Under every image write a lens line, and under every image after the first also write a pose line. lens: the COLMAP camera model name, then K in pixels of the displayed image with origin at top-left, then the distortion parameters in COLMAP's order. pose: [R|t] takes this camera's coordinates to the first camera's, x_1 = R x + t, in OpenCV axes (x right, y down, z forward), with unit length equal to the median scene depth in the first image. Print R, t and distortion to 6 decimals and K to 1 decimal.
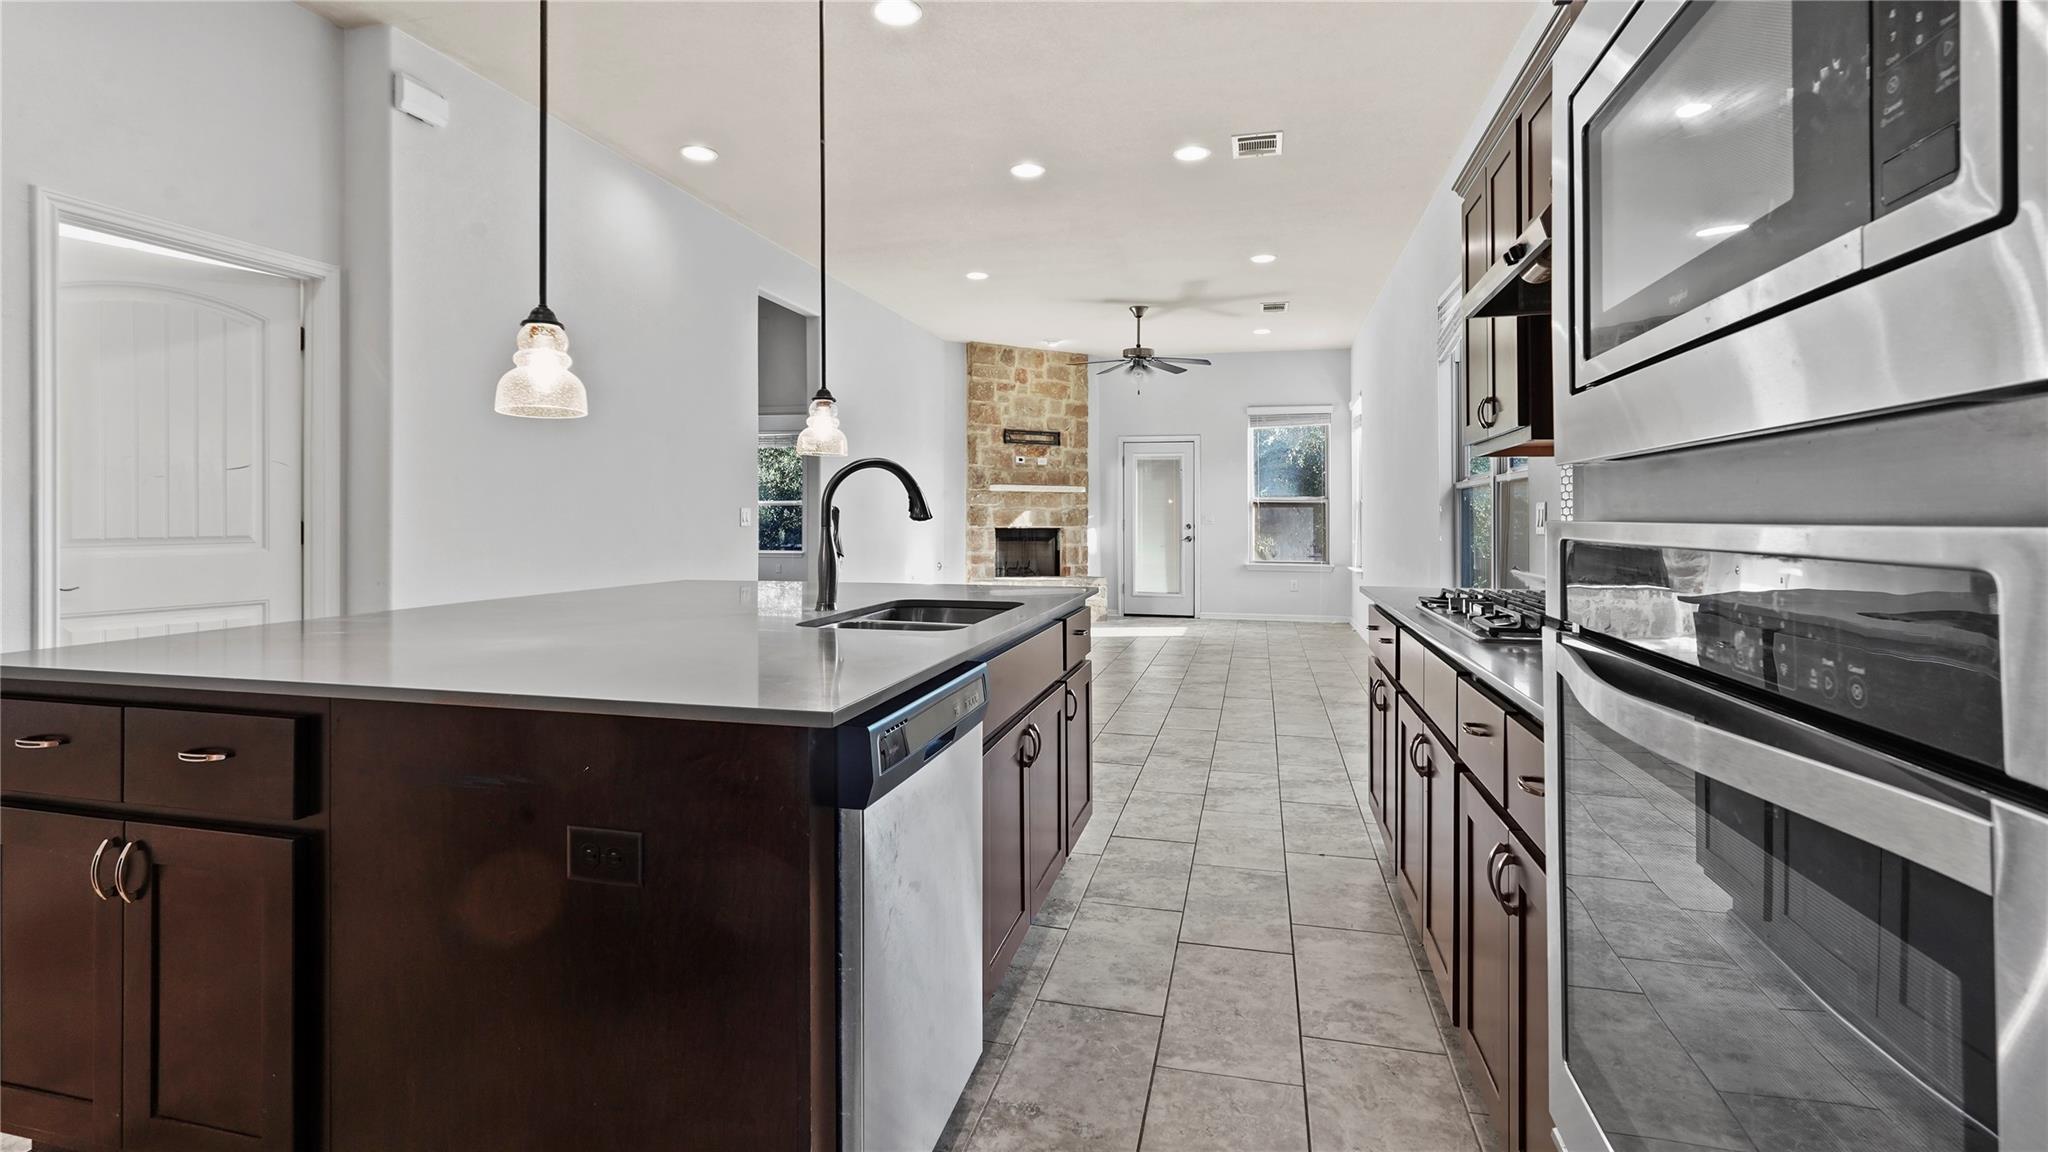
lens RADIAL K [[936.1, 0, 1014.5], [0, 936.1, 517.9], [0, 0, 1]] dist [0.010435, 0.000167]
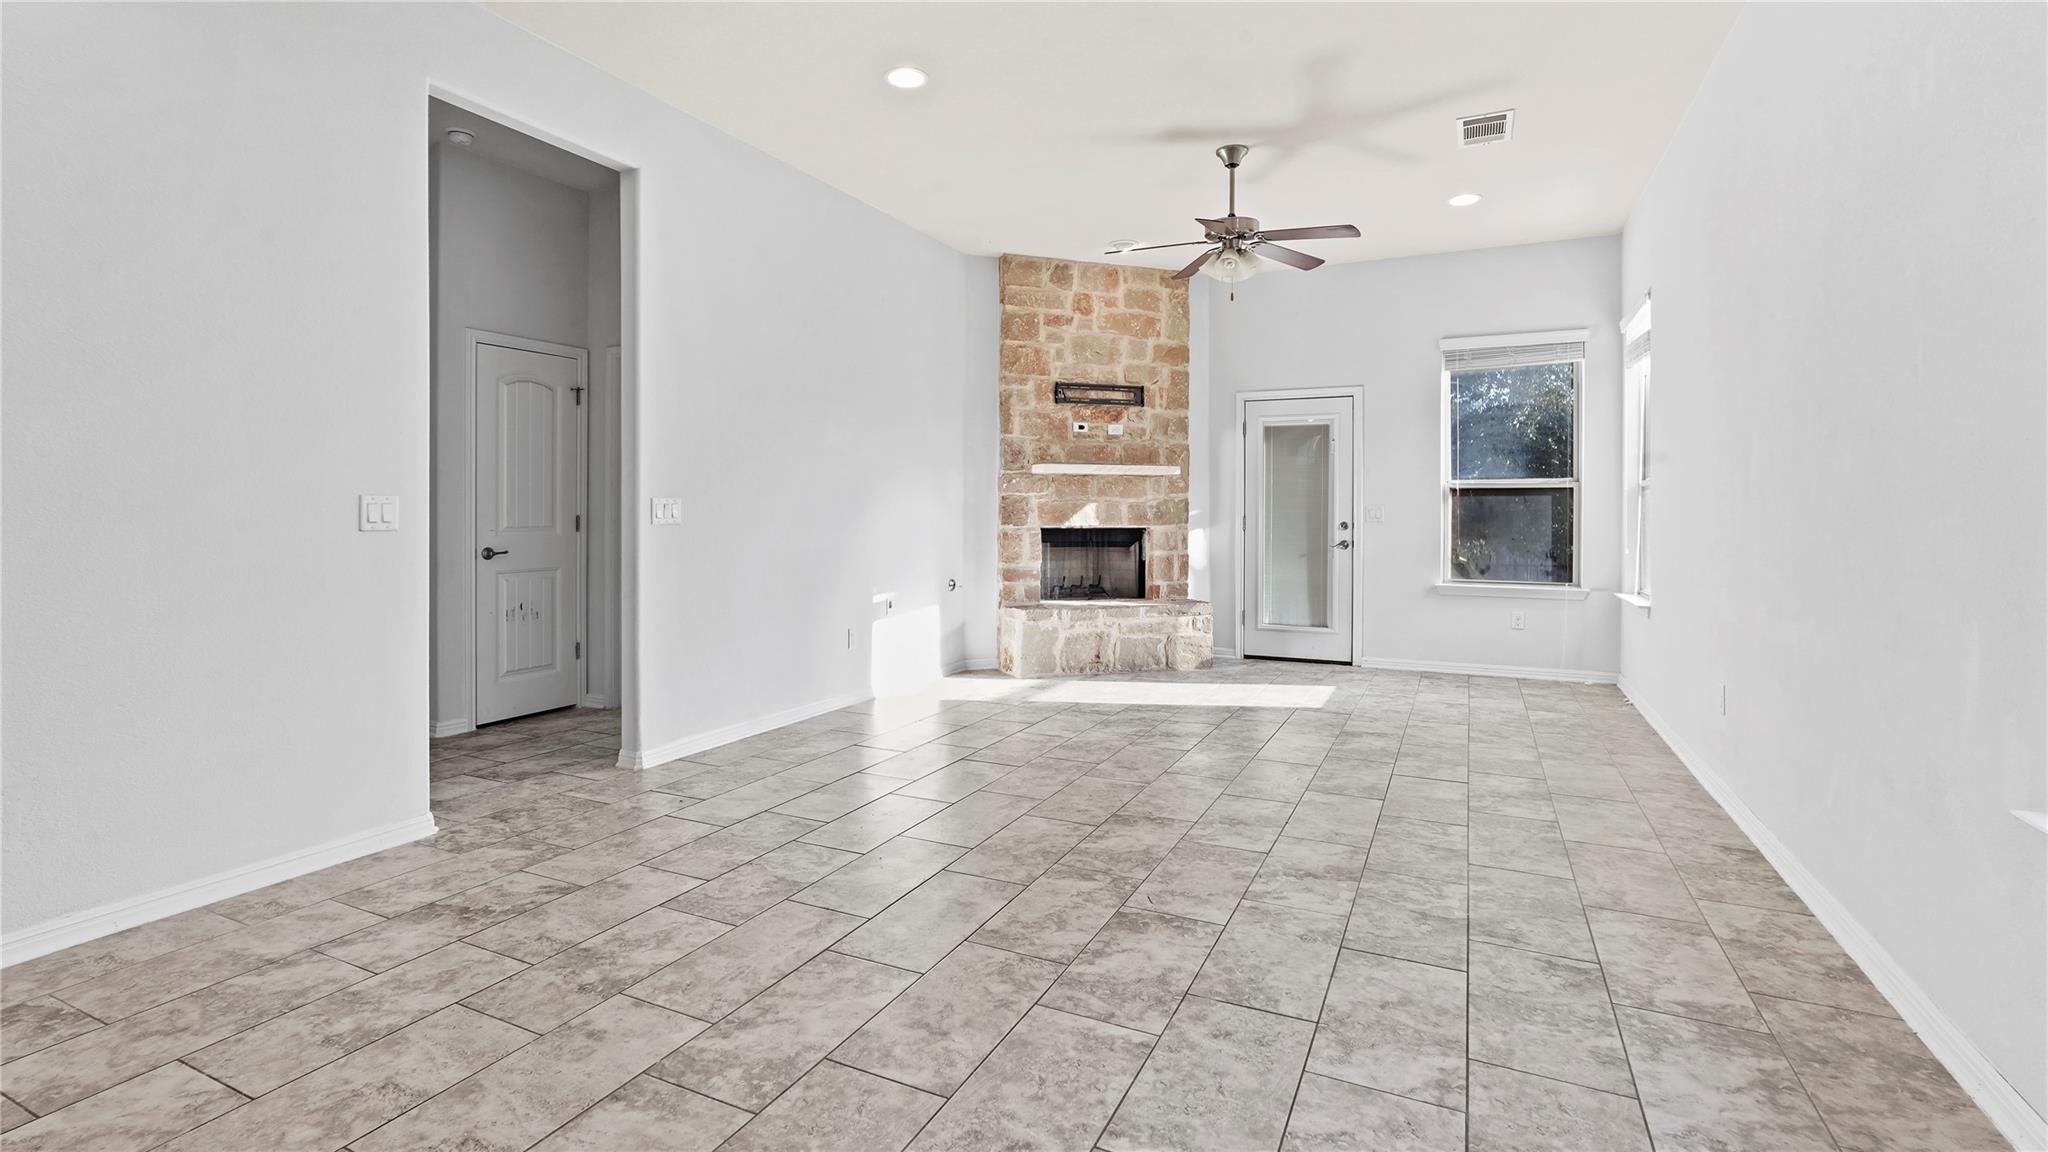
lens RADIAL K [[936.1, 0, 1021.1], [0, 936.1, 530.6], [0, 0, 1]] dist [0.010435, 0.000167]
pose [[0.981071, 0.001220, -0.193647, 0.094901], [0.001911, 0.999870, 0.015982, 0.001603], [0.193641, -0.016050, 0.980941, 0.324877]]
